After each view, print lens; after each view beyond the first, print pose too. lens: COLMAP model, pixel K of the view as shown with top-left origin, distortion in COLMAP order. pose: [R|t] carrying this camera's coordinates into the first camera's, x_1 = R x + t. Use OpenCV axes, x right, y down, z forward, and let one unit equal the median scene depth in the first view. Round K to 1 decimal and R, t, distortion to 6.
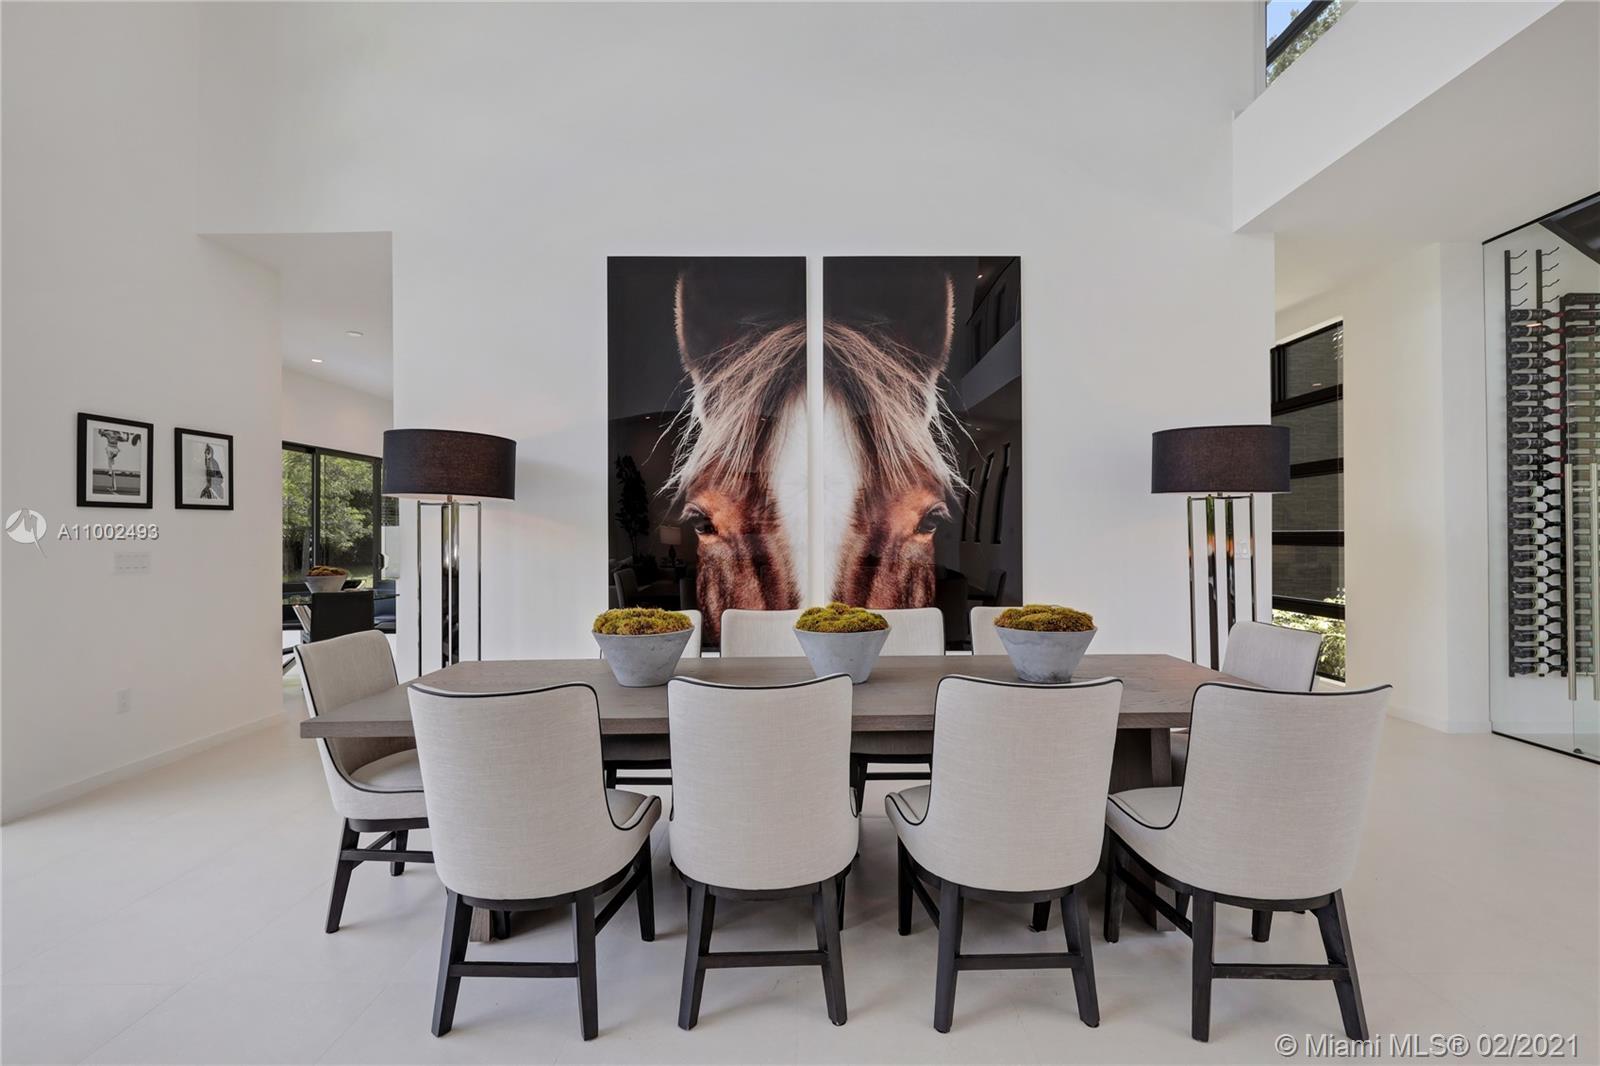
lens RADIAL K [[725.9, 0, 810.0], [0, 725.9, 528.6], [0, 0, 1]] dist [-0.001888, 0.000880]
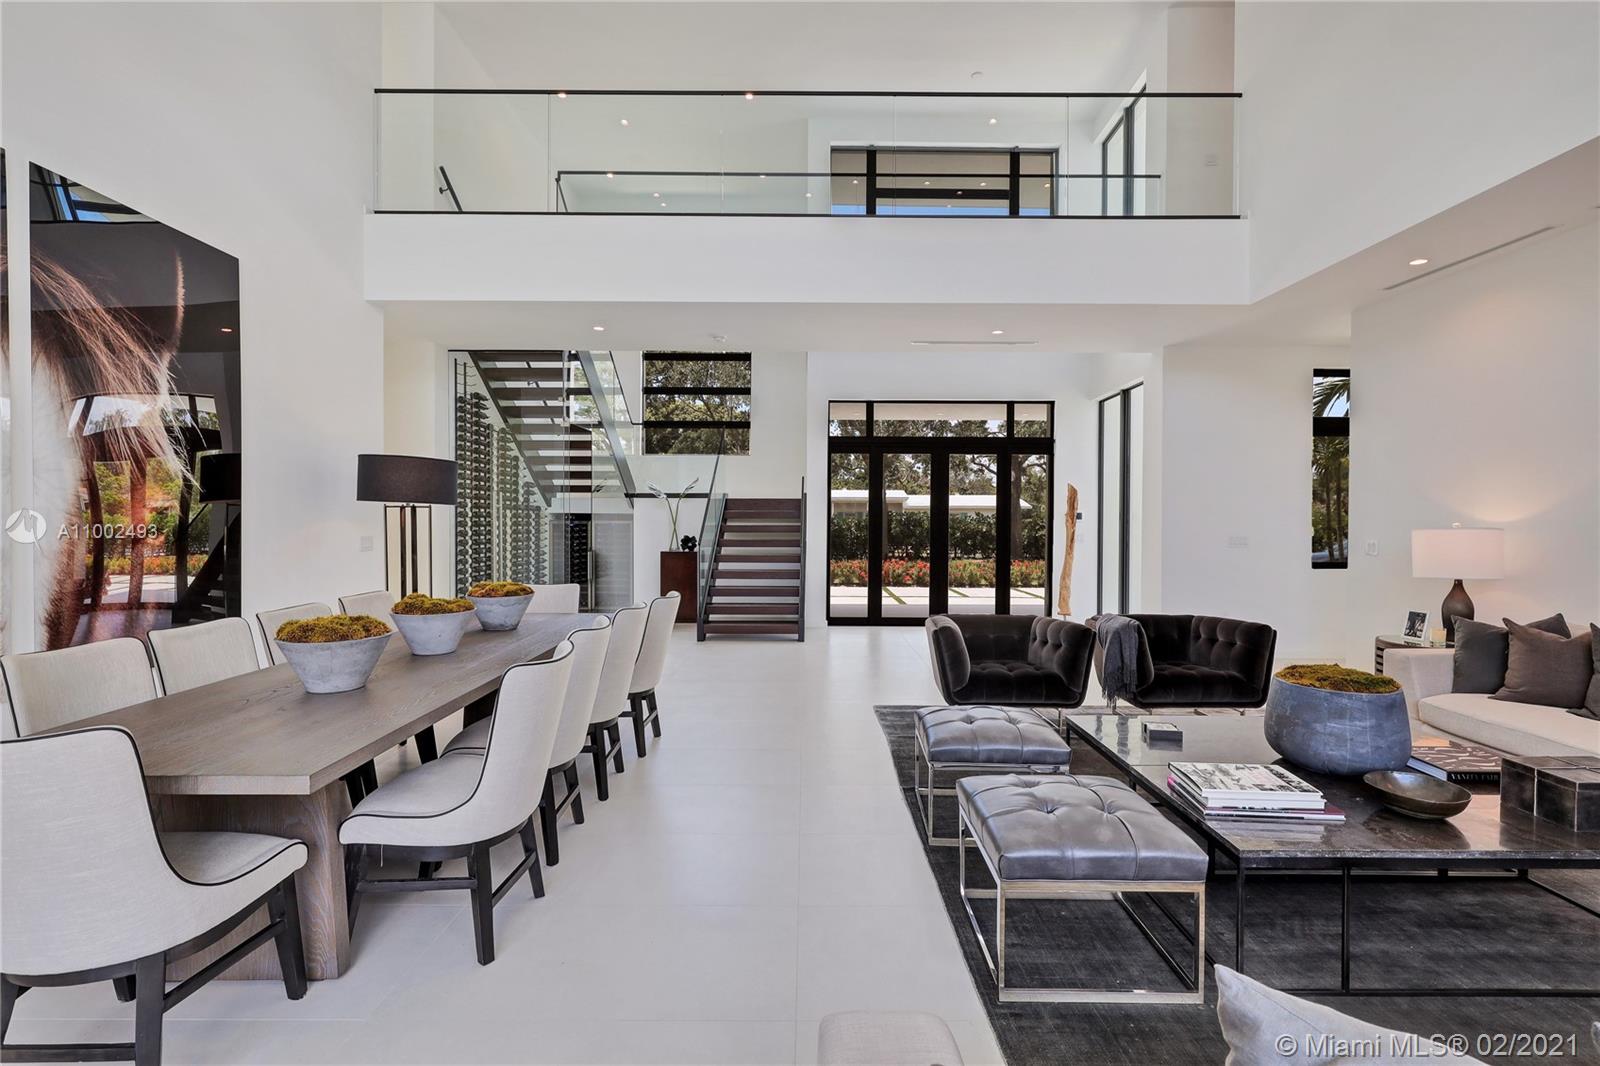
lens RADIAL K [[725.9, 0, 804.6], [0, 725.9, 535.2], [0, 0, 1]] dist [-0.001888, 0.000880]
pose [[0.001901, -0.013023, 0.999913, -0.726140], [-0.007805, 0.999885, 0.013038, -0.009878], [-0.999968, -0.007829, 0.001800, 0.207087]]
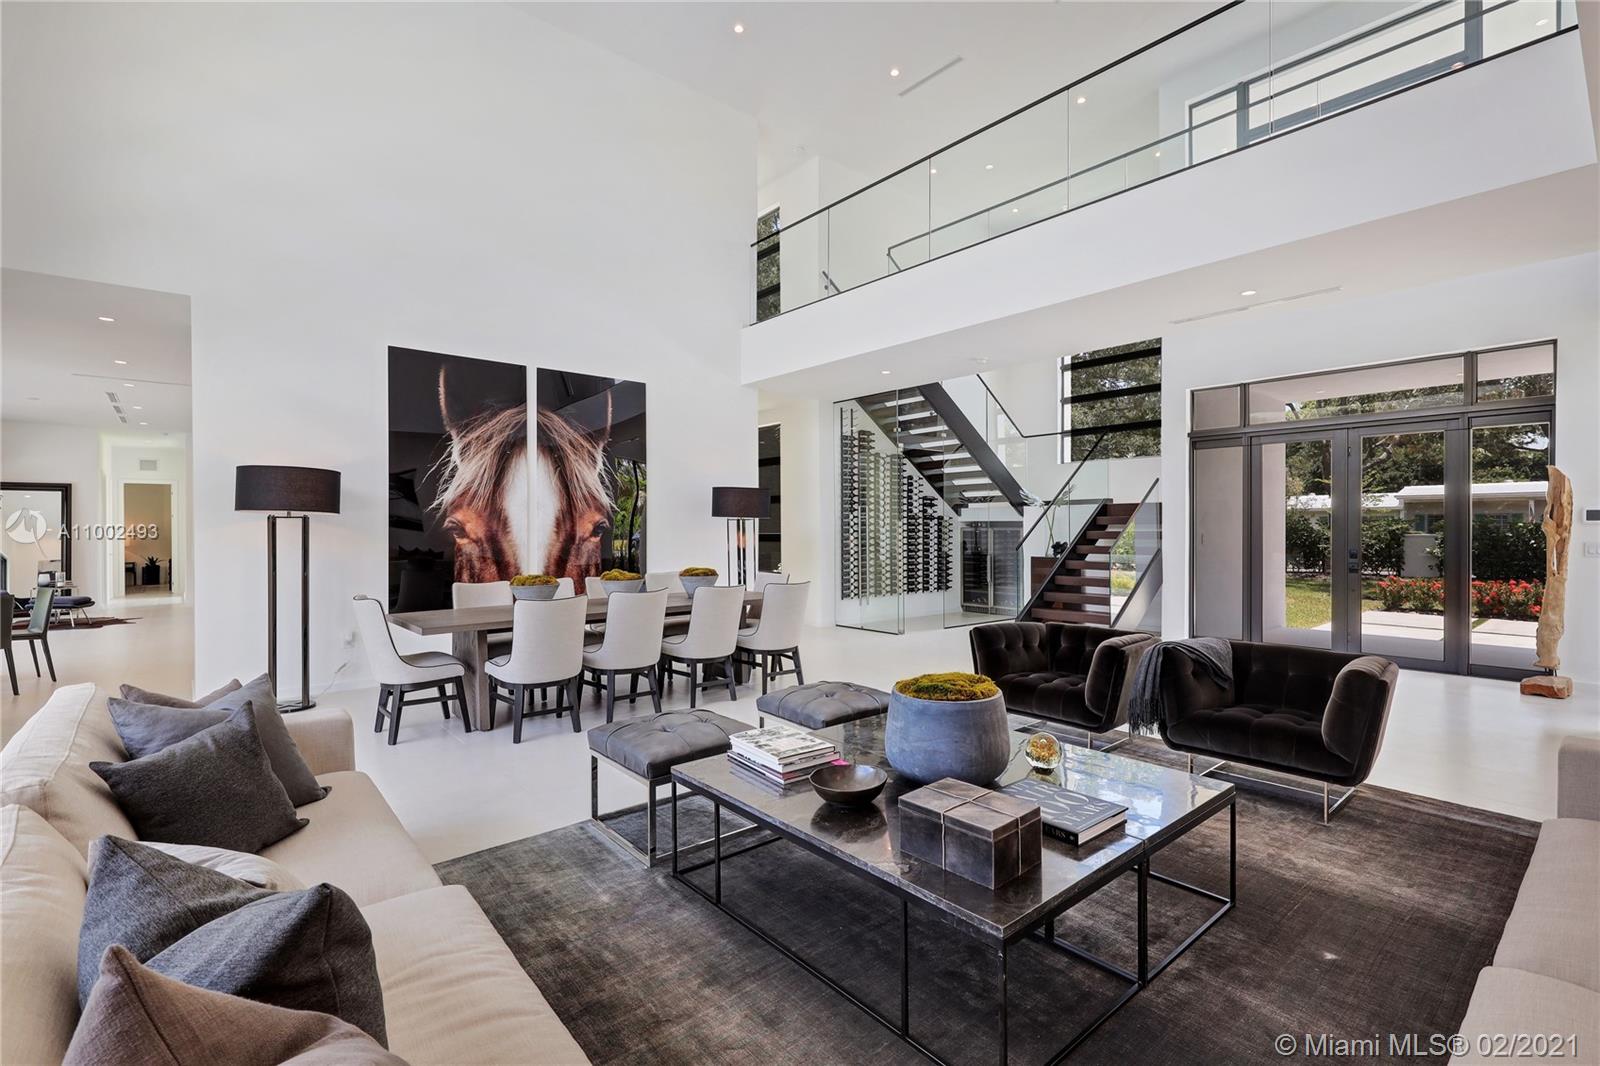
lens RADIAL K [[725.9, 0, 806.7], [0, 725.9, 539.1], [0, 0, 1]] dist [-0.001888, 0.000880]
pose [[0.759959, -0.006099, 0.649942, -0.587084], [-0.004937, 0.999873, 0.015155, -0.015670], [-0.649952, -0.014726, 0.759832, -0.647683]]
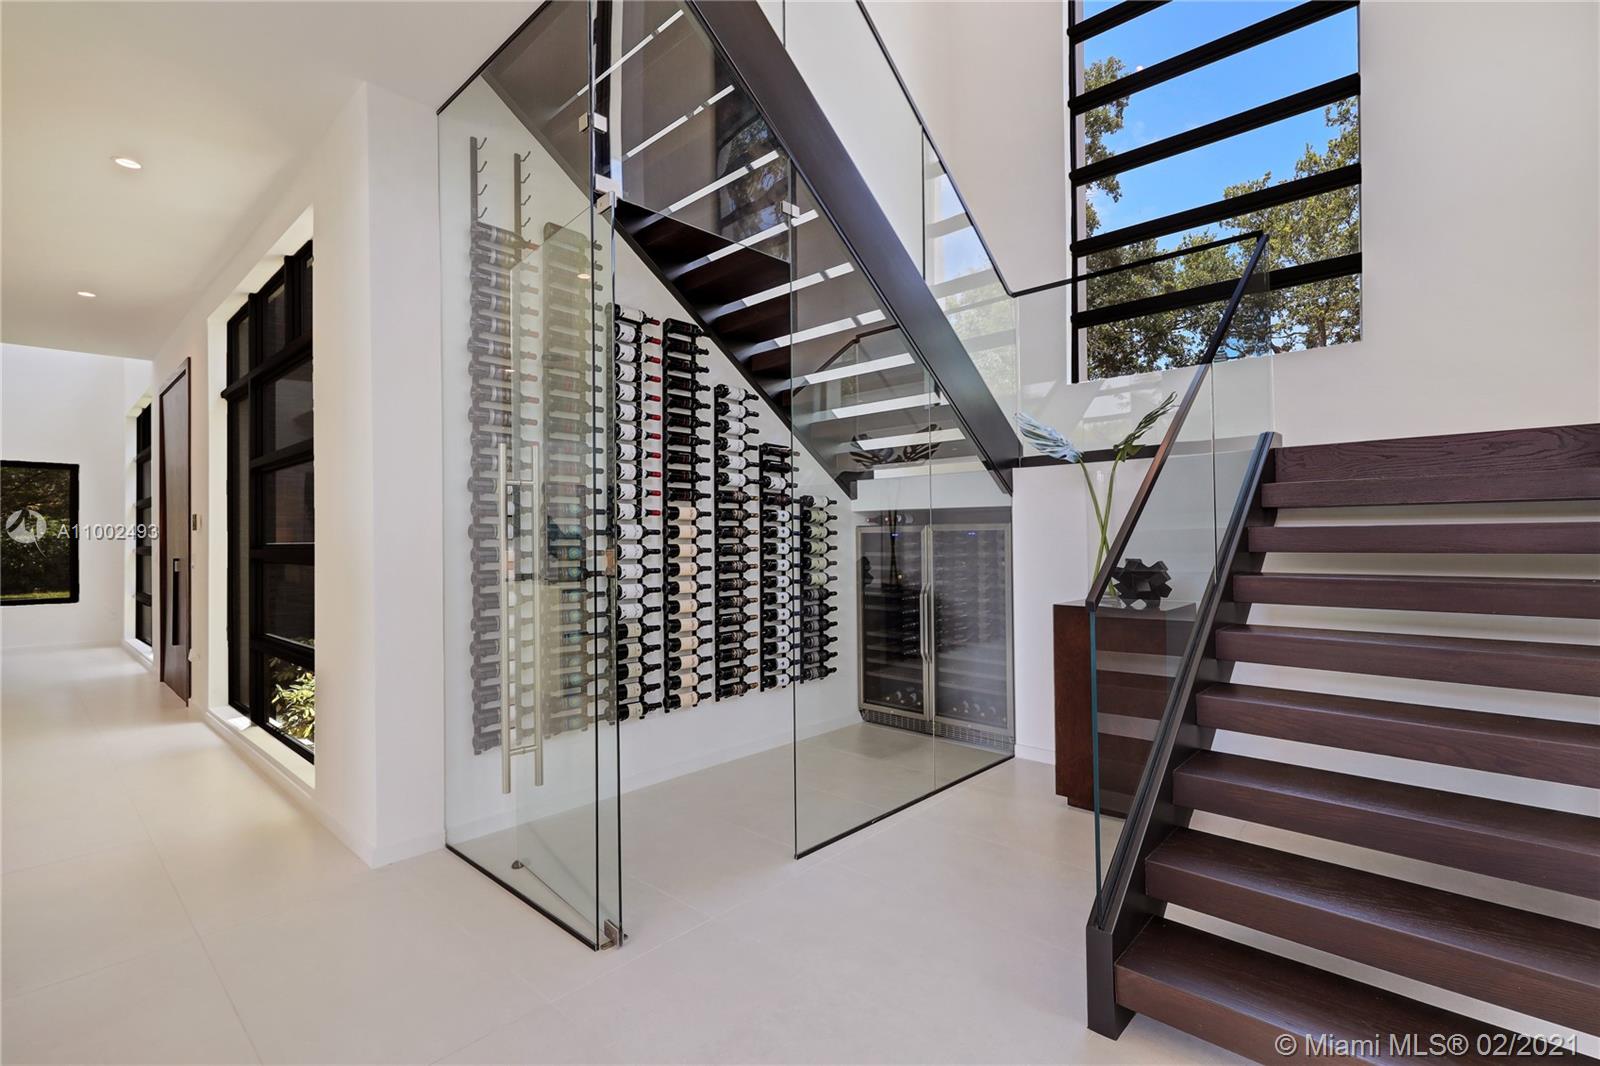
lens RADIAL K [[725.9, 0, 807.9], [0, 725.9, 532.8], [0, 0, 1]] dist [-0.001888, 0.000880]
pose [[0.670150, 0.004000, 0.742215, 0.691946], [-0.001660, 0.999991, -0.003890, -0.004632], [-0.742224, 0.001375, 0.670151, 0.314514]]
